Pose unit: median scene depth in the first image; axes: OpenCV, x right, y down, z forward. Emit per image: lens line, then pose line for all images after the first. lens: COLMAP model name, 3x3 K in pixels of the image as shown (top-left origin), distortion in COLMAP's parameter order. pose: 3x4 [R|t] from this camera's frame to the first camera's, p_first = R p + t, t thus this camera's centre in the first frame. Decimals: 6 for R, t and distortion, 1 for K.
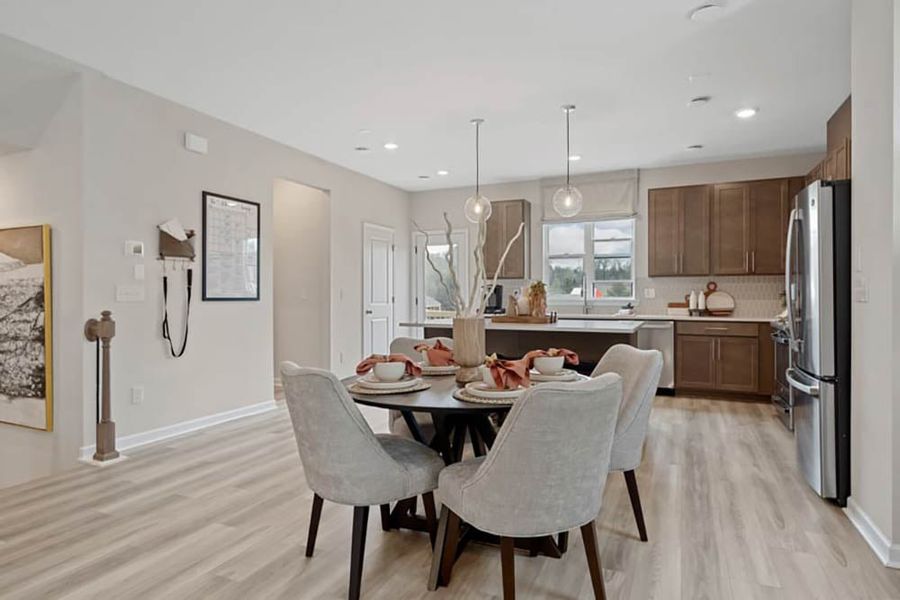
lens RADIAL K [[523.1, 0, 456.0], [0, 523.1, 297.1], [0, 0, 1]] dist [0.006087, -0.001327]
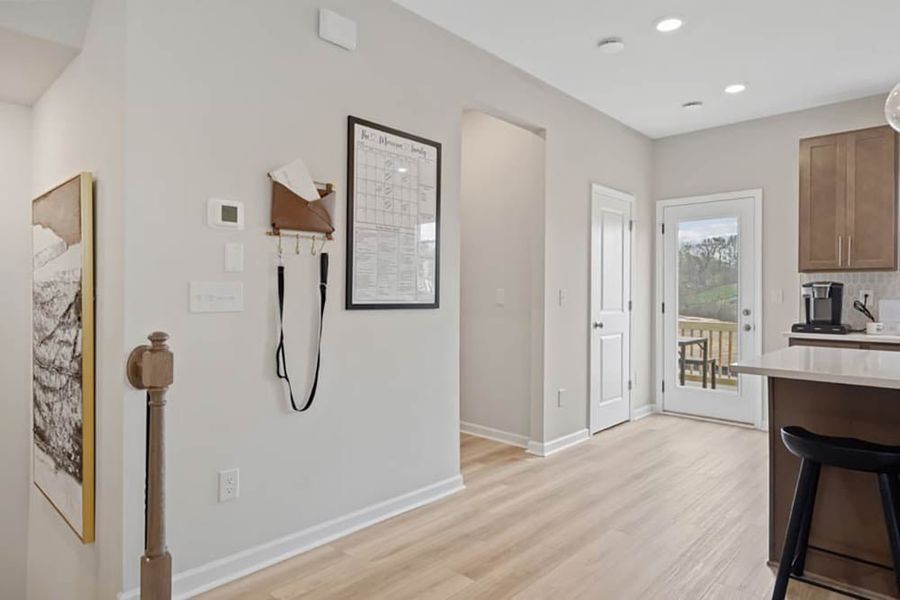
lens RADIAL K [[523.1, 0, 441.6], [0, 523.1, 295.3], [0, 0, 1]] dist [0.006087, -0.001327]
pose [[0.941945, 0.006526, -0.335703, -0.197197], [-0.007290, 0.999973, -0.001017, -0.008270], [0.335687, 0.003405, 0.941967, 0.503204]]
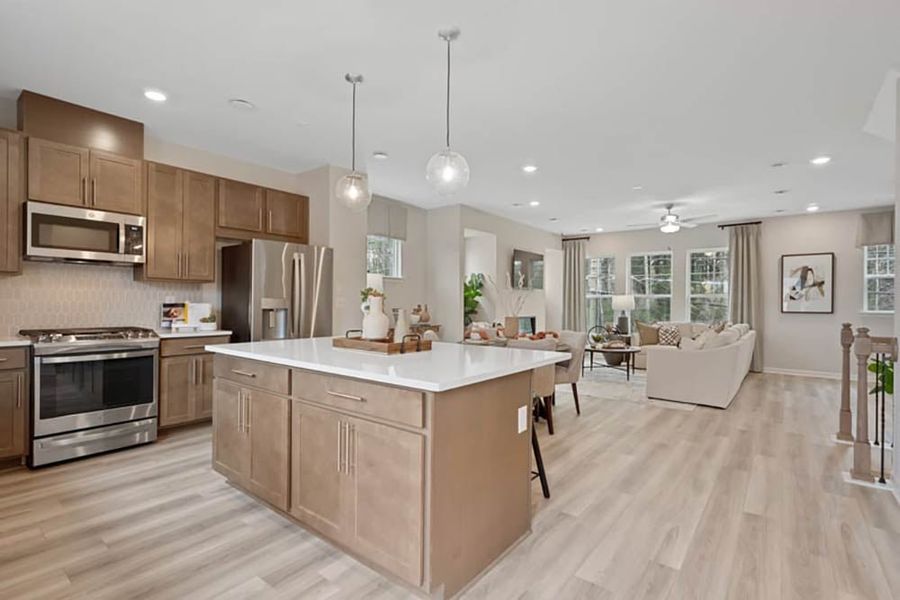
lens RADIAL K [[427.7, 0, 452.2], [0, 427.7, 303.9], [0, 0, 1]] dist [-0.002744, -0.000111]
pose [[-0.972348, -0.004700, 0.233491, -0.091086], [-0.003882, 0.999985, 0.003966, -0.010905], [-0.233506, 0.002950, -0.972351, 1.600234]]
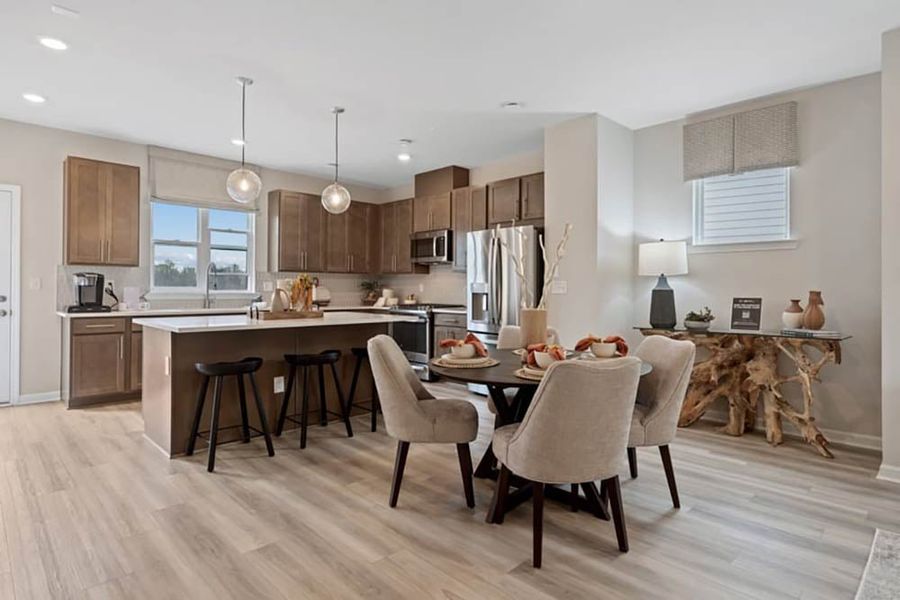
lens RADIAL K [[487.0, 0, 453.5], [0, 487.0, 292.4], [0, 0, 1]] dist [0.012826, 0.001326]
pose [[0.357024, -0.002444, 0.934092, -0.606719], [-0.004082, 0.999983, 0.004177, -0.001704], [-0.934086, -0.005304, 0.357008, 0.431272]]
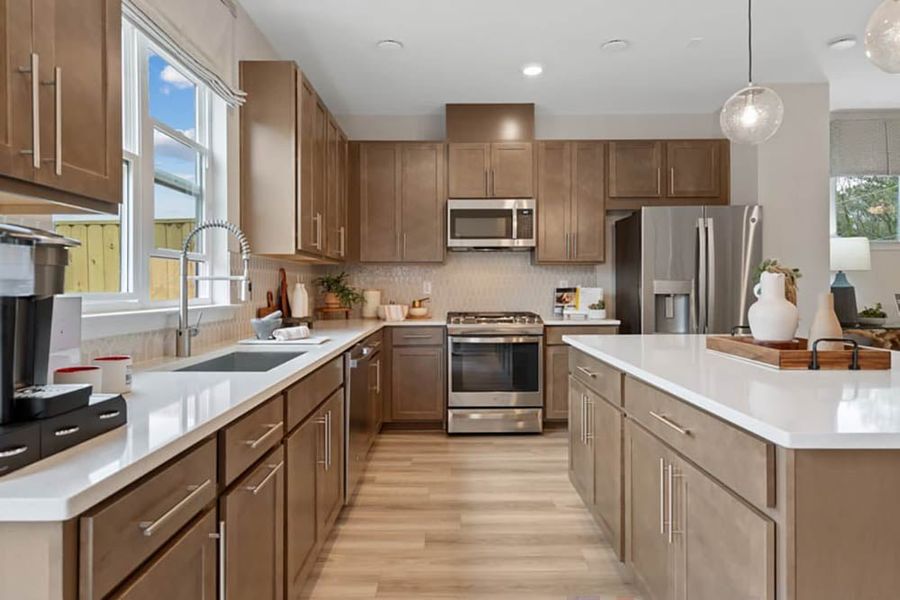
lens RADIAL K [[523.1, 0, 445.0], [0, 523.1, 286.1], [0, 0, 1]] dist [0.006087, -0.001327]
pose [[-0.408179, 0.006534, 0.912878, -0.144718], [0.007645, 0.999964, -0.003739, -0.007850], [-0.912870, 0.005452, -0.408214, 1.491123]]
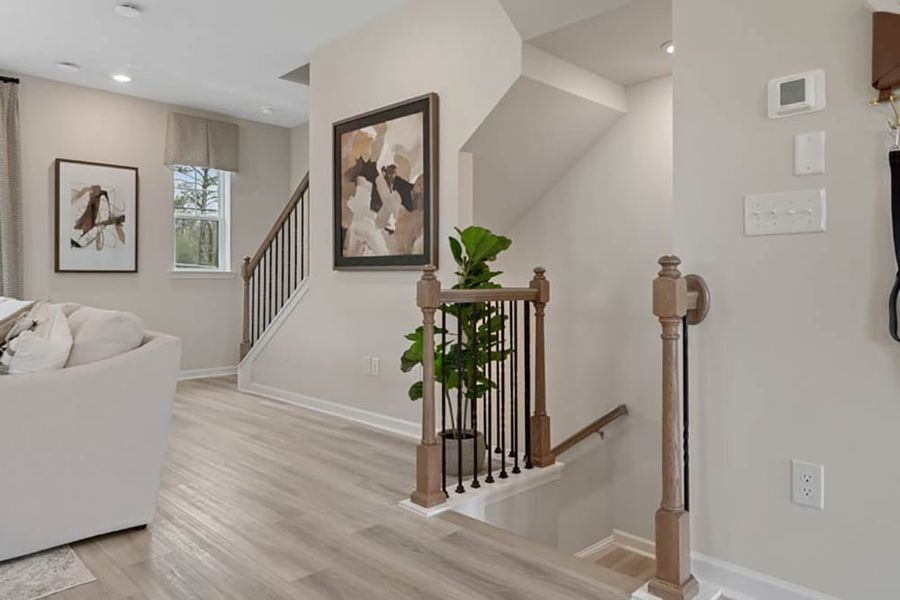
lens RADIAL K [[605.8, 0, 446.1], [0, 605.8, 282.5], [0, 0, 1]] dist [-0.008129, -0.004422]
pose [[-0.347416, 0.006277, -0.937690, -0.103189], [0.000048, 0.999978, 0.006676, 0.037246], [0.937711, 0.002274, -0.347408, 0.815586]]
